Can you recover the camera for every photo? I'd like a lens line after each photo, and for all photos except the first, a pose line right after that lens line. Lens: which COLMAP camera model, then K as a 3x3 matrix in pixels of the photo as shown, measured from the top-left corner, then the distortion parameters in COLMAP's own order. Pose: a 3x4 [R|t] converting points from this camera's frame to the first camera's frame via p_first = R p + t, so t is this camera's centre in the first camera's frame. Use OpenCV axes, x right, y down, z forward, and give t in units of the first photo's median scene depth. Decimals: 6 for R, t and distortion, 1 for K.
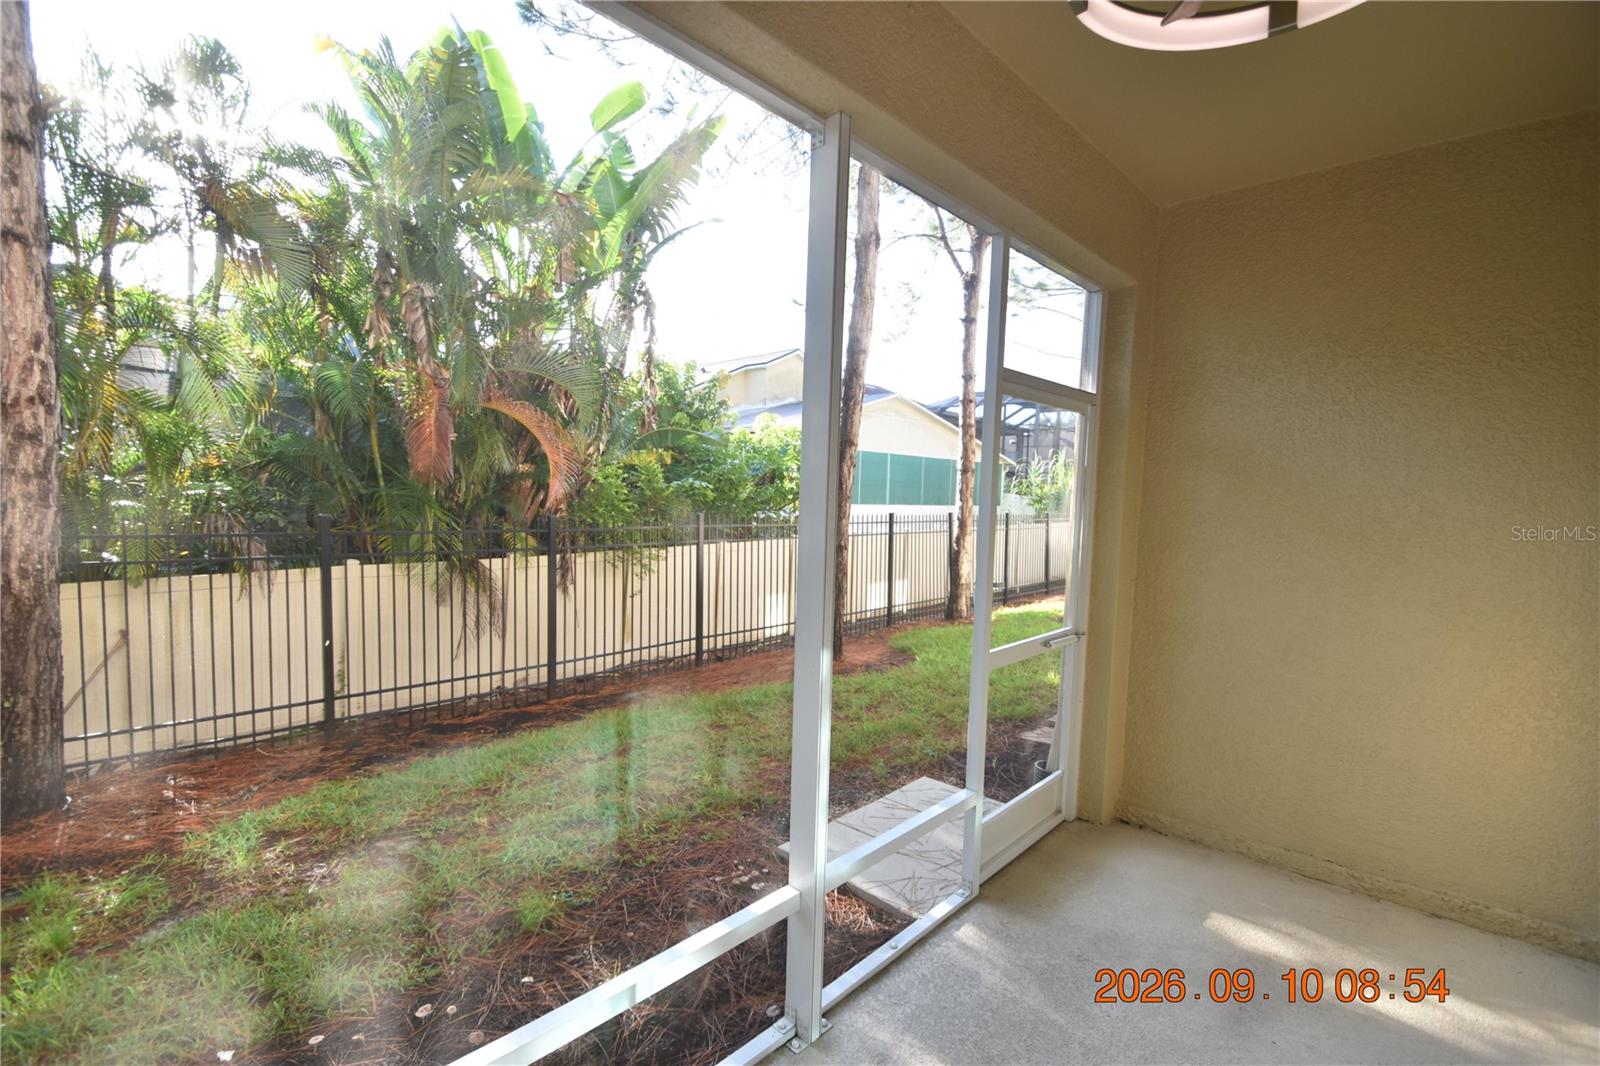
lens RADIAL K [[685.7, 0, 799.7], [0, 685.7, 542.1], [0, 0, 1]] dist [-0.040087, 0.000235]
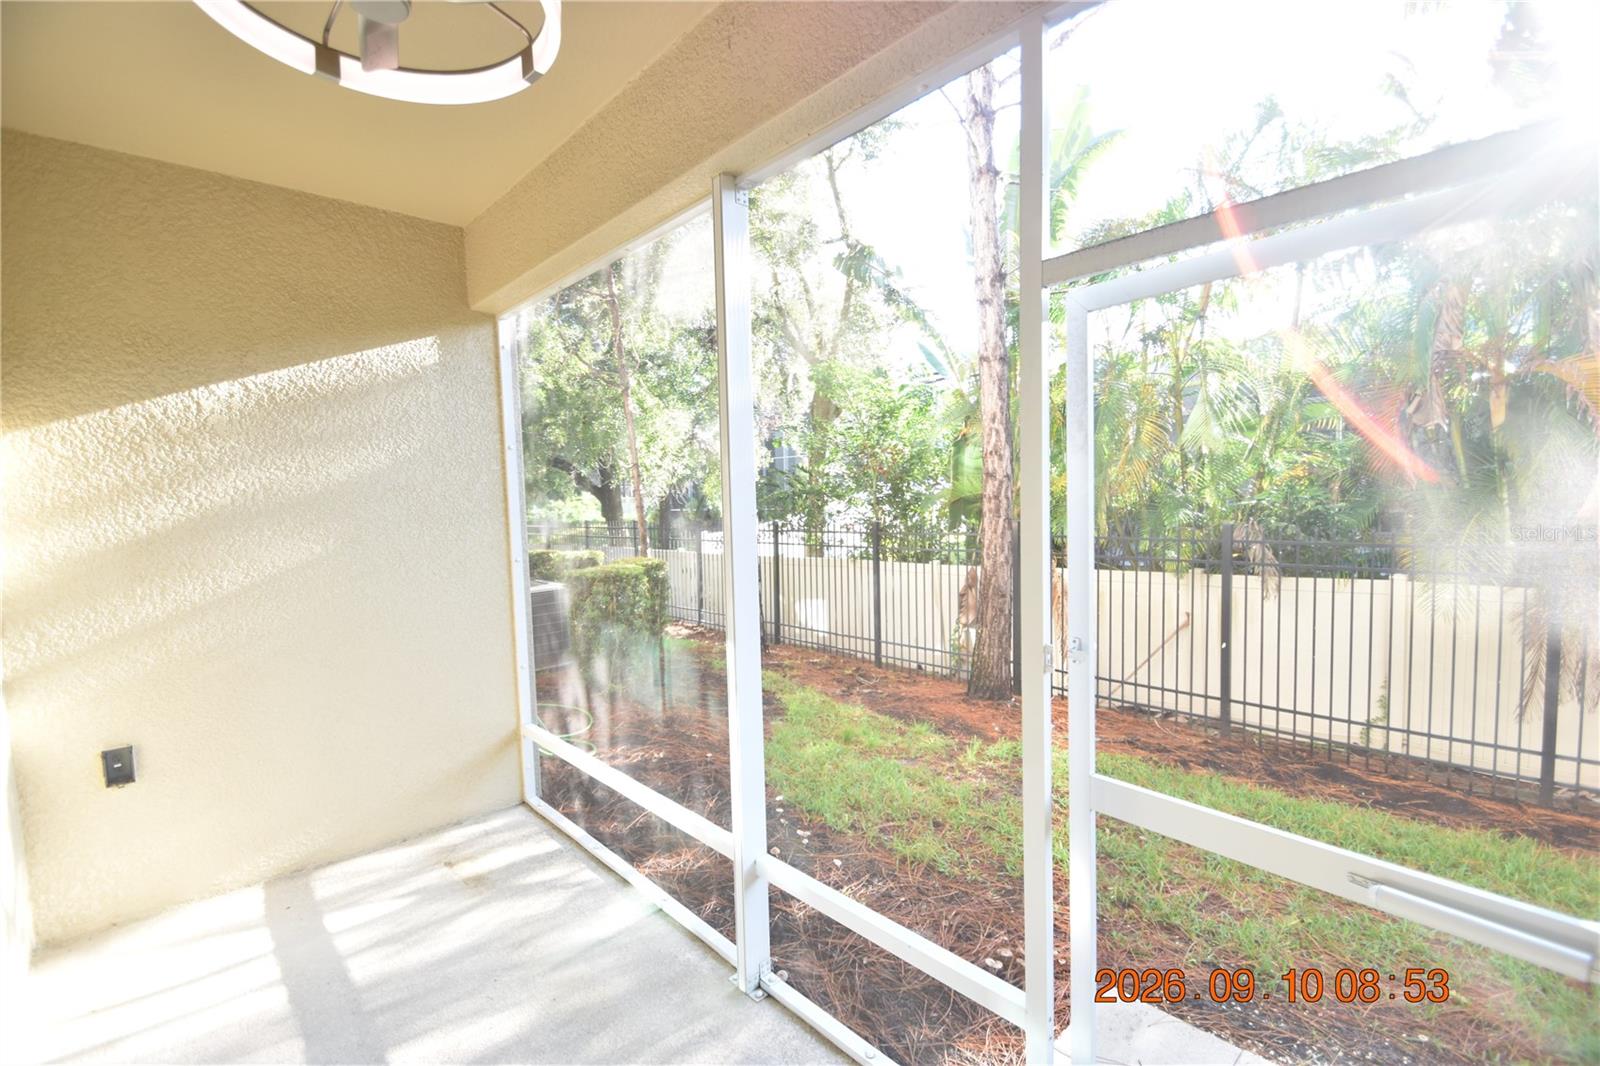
lens RADIAL K [[700.1, 0, 791.3], [0, 700.1, 543.2], [0, 0, 1]] dist [0.011953, -0.012921]
pose [[-0.042089, 0.044426, -0.998126, 0.415663], [-0.048510, 0.997742, 0.046454, -0.028623], [0.997936, 0.050374, -0.039839, 0.355235]]
